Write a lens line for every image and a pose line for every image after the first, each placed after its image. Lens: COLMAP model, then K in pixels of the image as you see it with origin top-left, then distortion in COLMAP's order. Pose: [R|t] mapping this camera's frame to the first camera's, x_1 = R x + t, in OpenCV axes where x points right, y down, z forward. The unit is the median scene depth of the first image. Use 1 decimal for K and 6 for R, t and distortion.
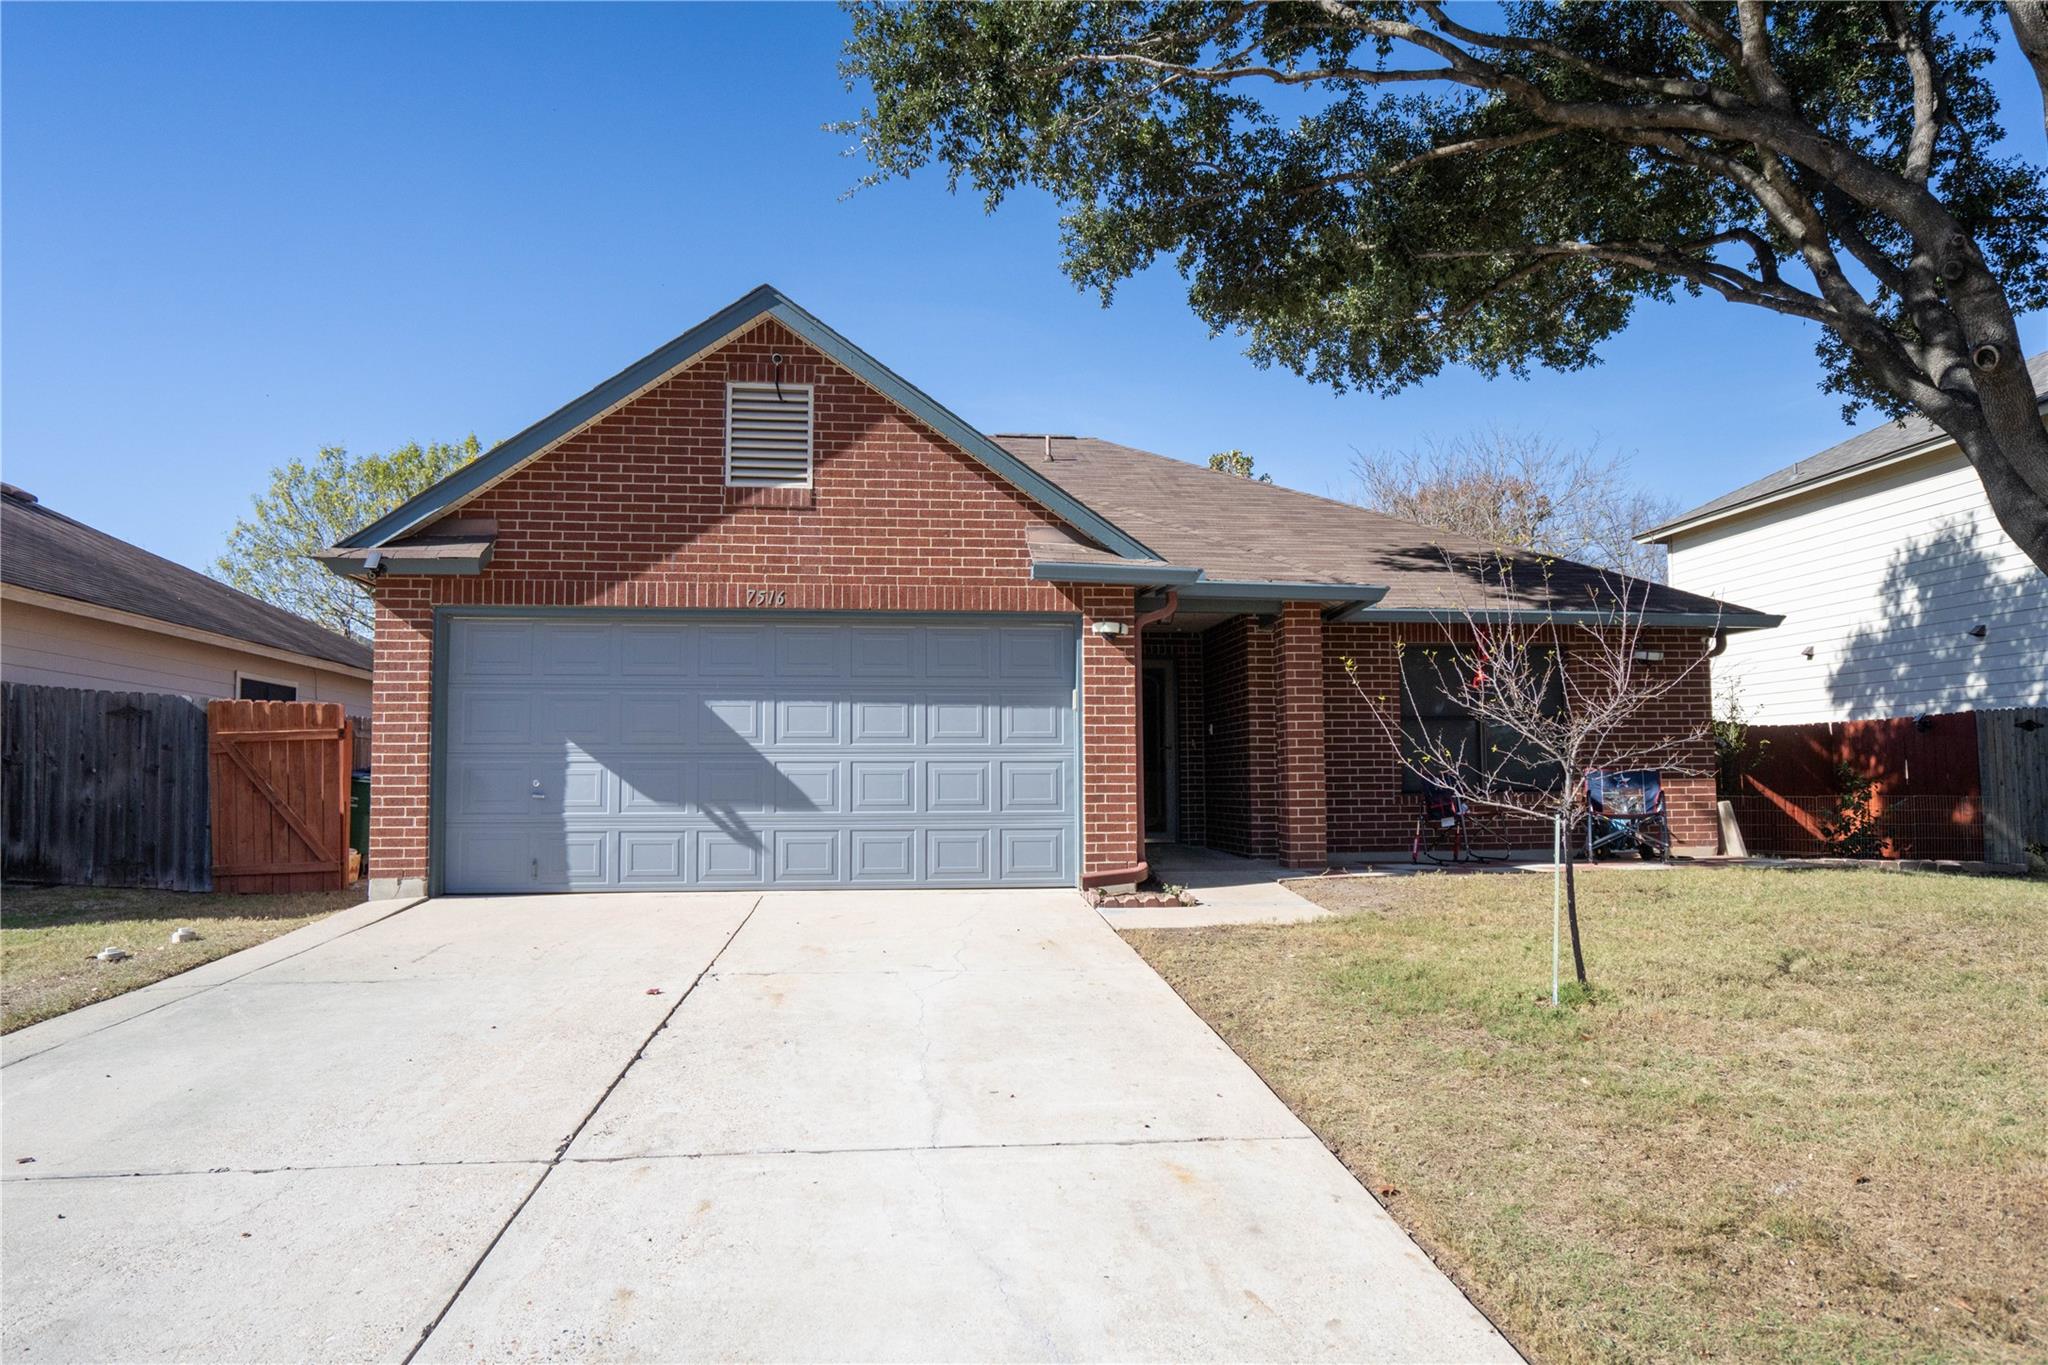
lens RADIAL K [[1220.1, 0, 982.1], [0, 1220.1, 726.5], [0, 0, 1]] dist [-0.018091, 0.000129]
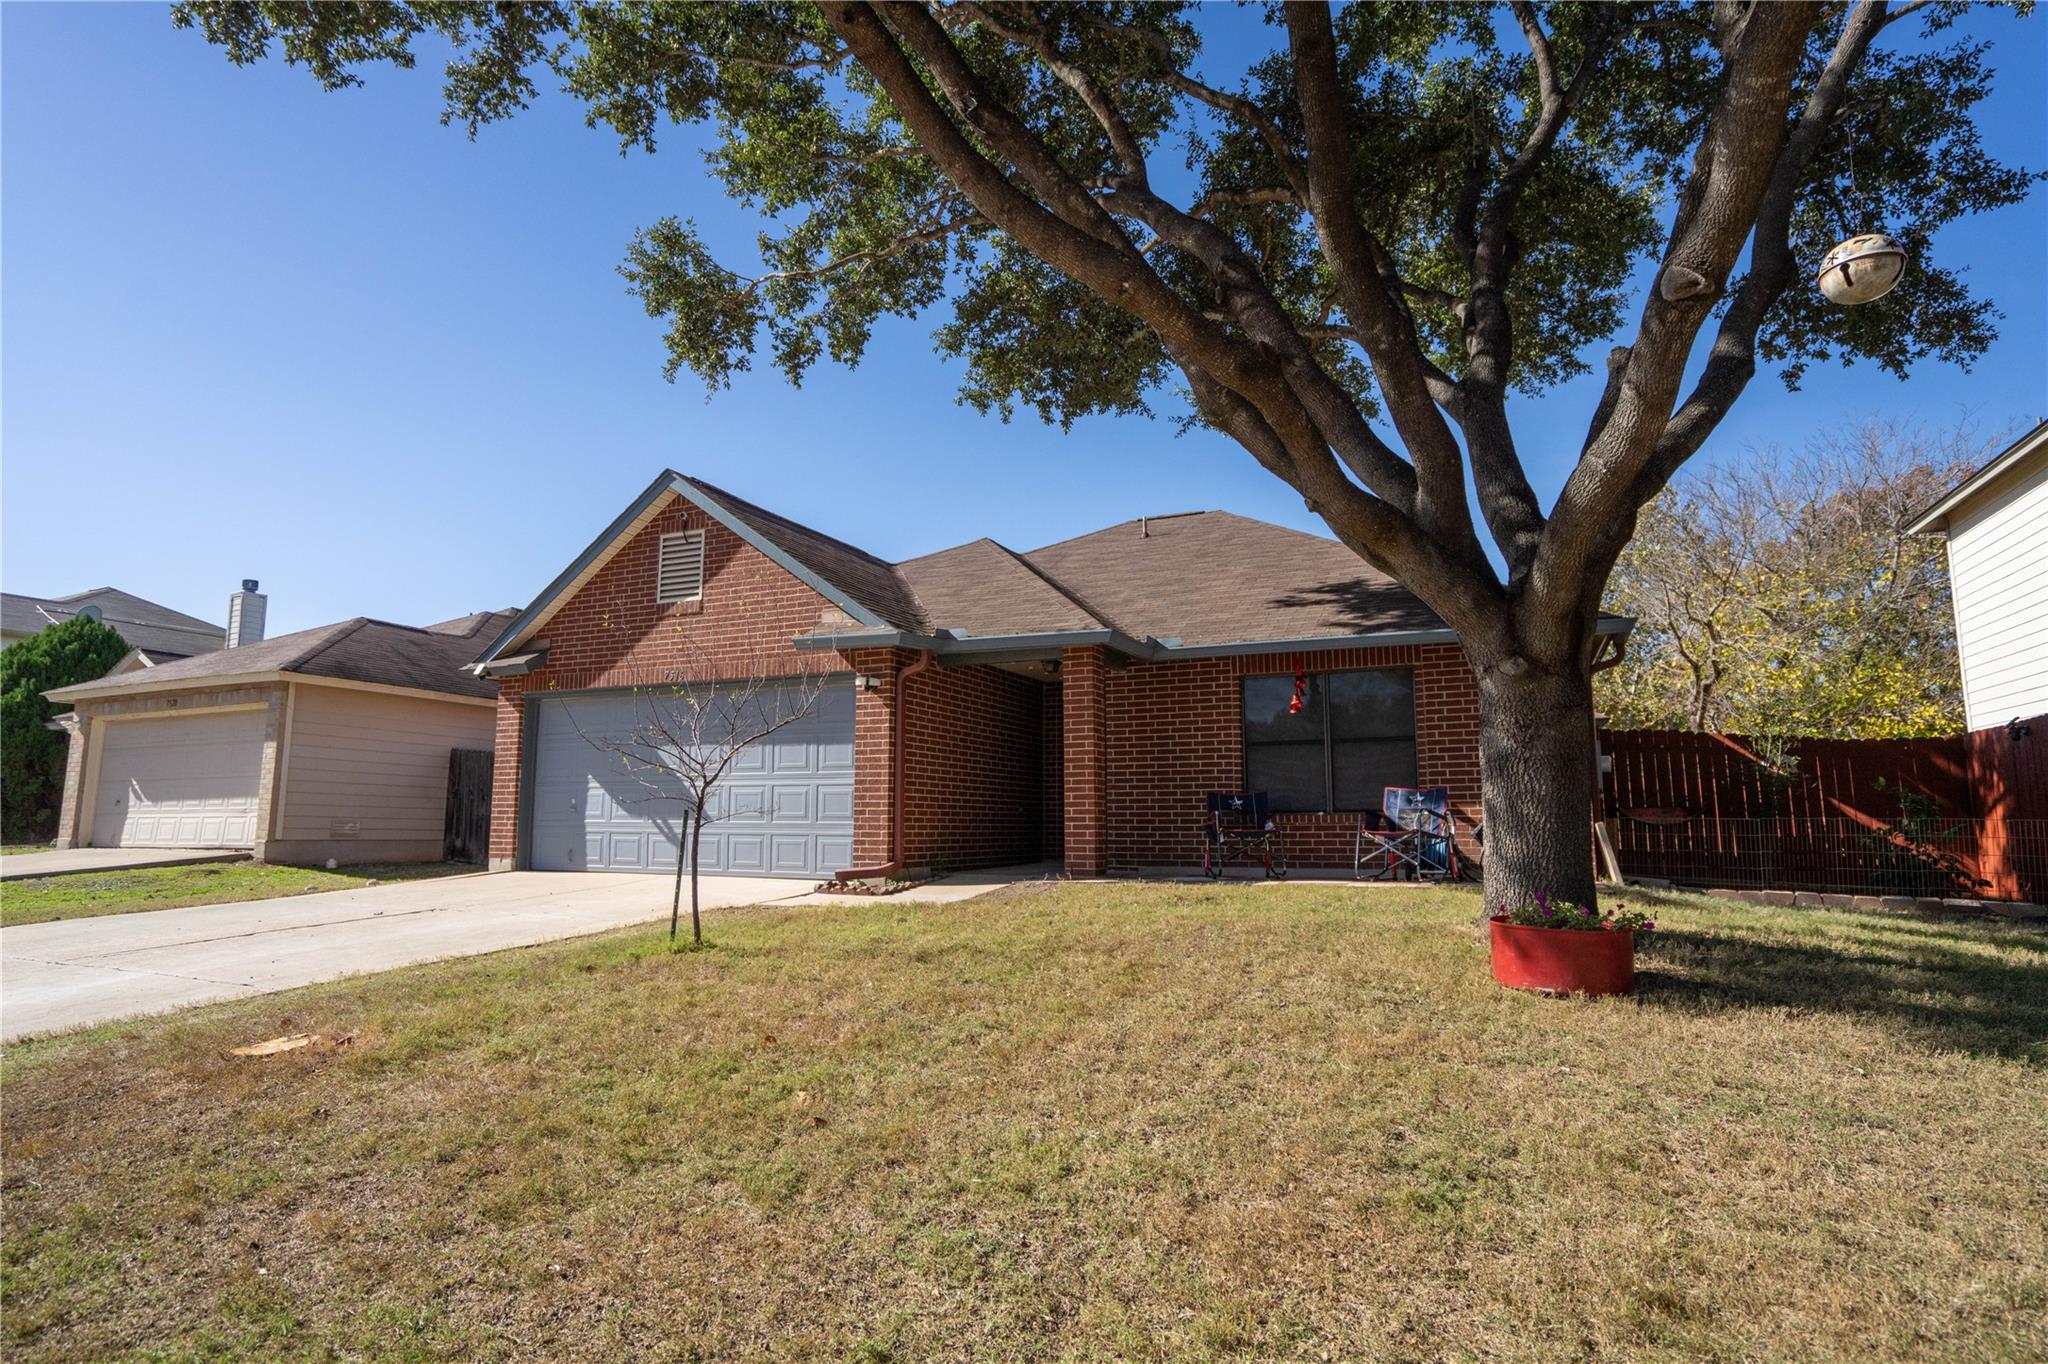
lens RADIAL K [[1062.7, 0, 1005.7], [0, 1062.7, 703.1], [0, 0, 1]] dist [-0.029160, 0.000302]
pose [[0.859328, -0.050531, -0.508923, 0.814571], [0.016643, 0.997343, -0.070925, 0.025787], [0.511154, 0.052478, 0.857885, 0.098694]]
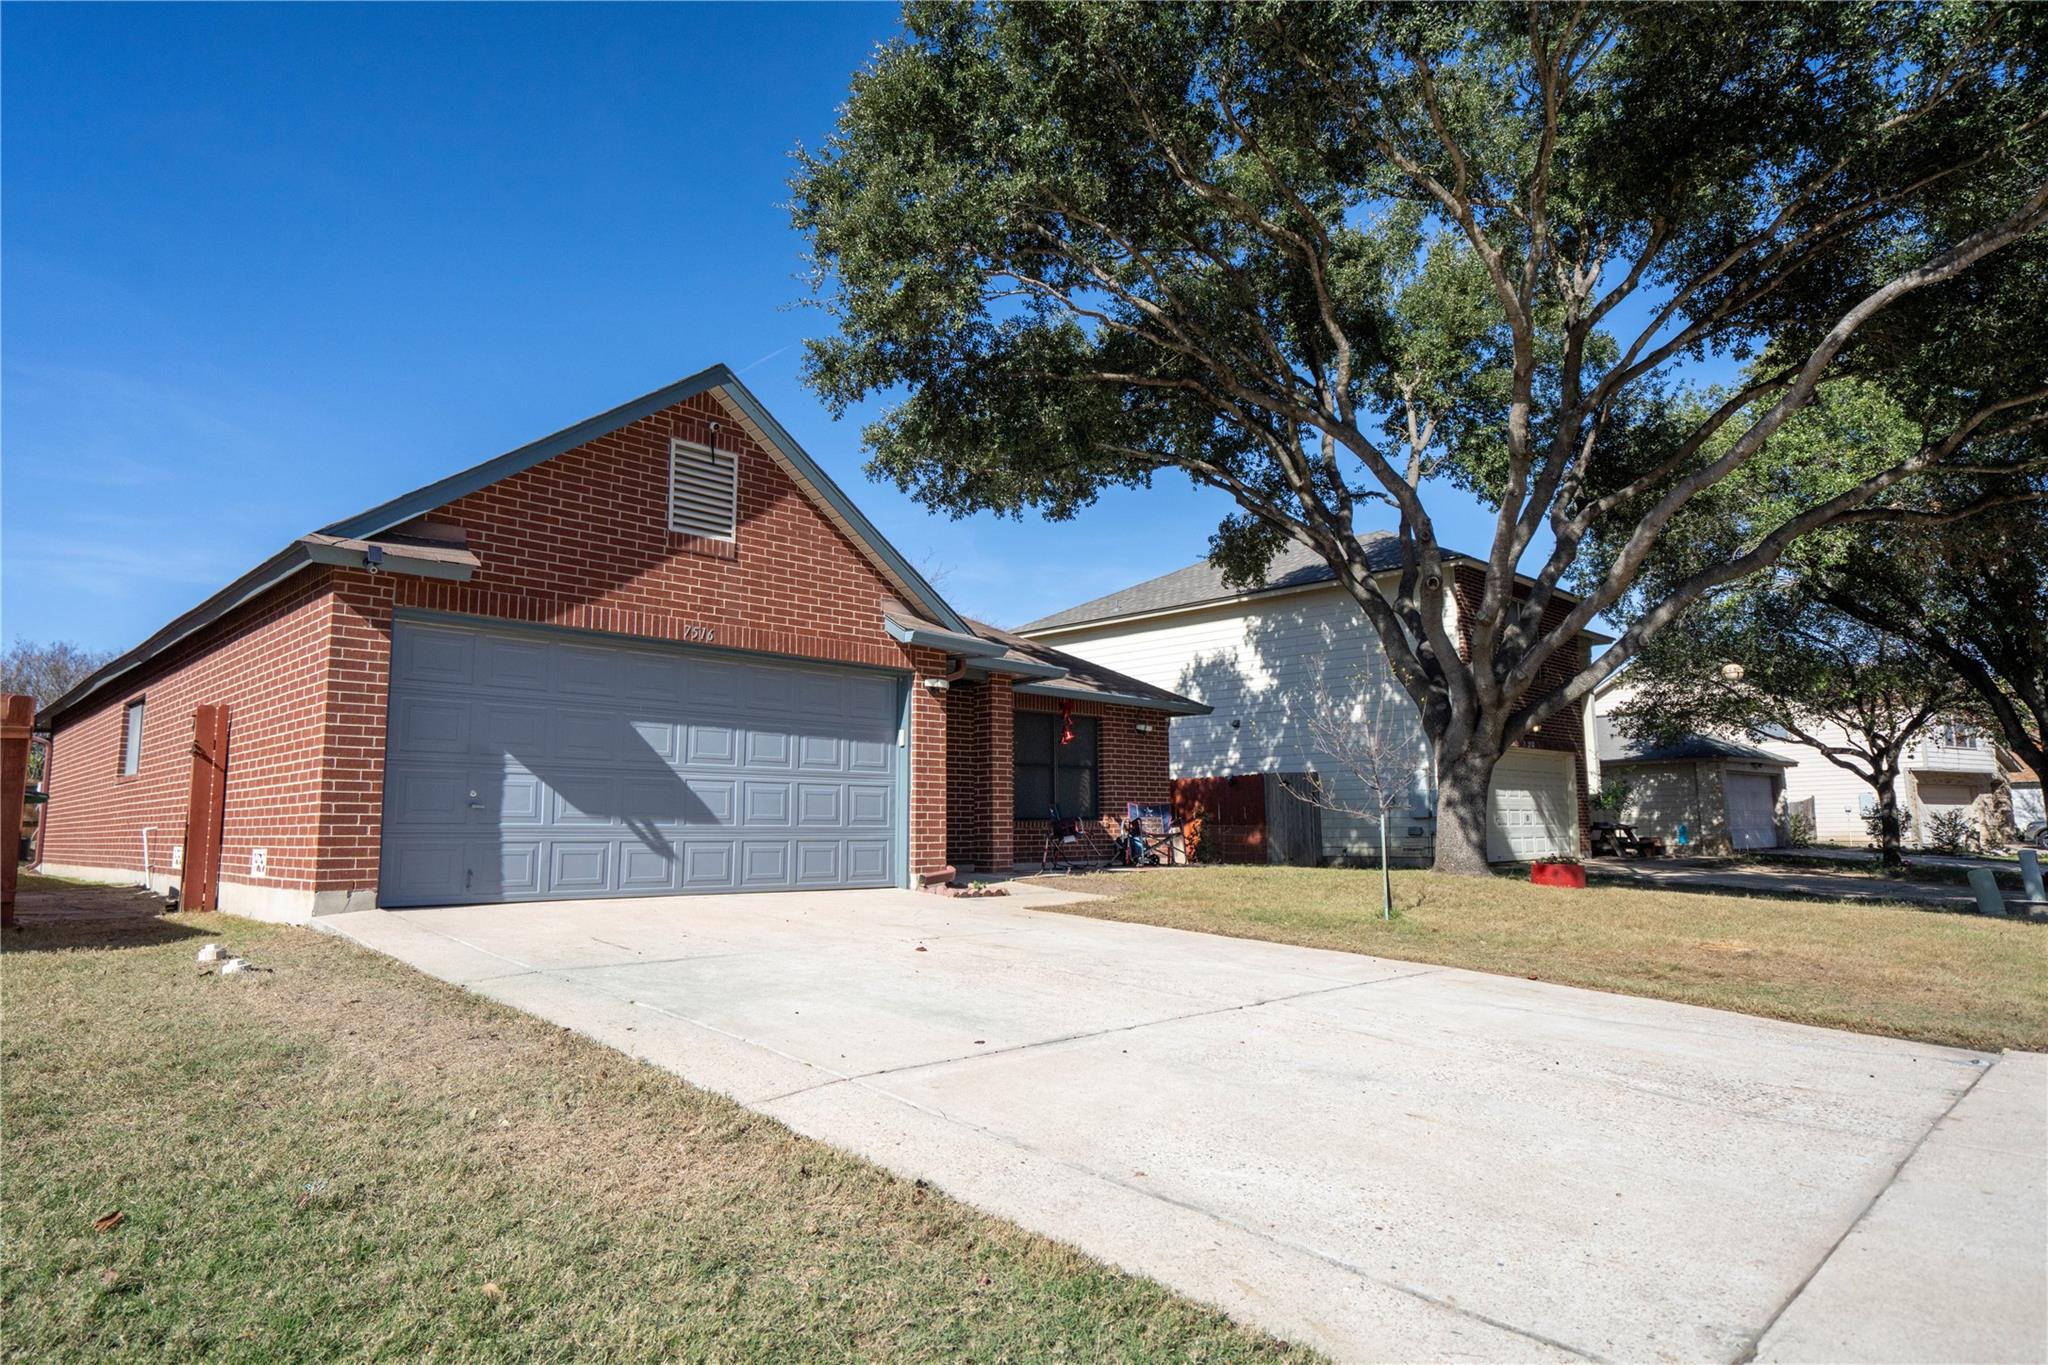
lens RADIAL K [[1220.1, 0, 1014.1], [0, 1220.1, 700.2], [0, 0, 1]] dist [-0.018091, 0.000129]
pose [[0.771675, 0.071343, 0.632003, -0.651914], [-0.031353, 0.996748, -0.074234, 0.030265], [-0.635244, 0.037469, 0.771402, -0.052651]]
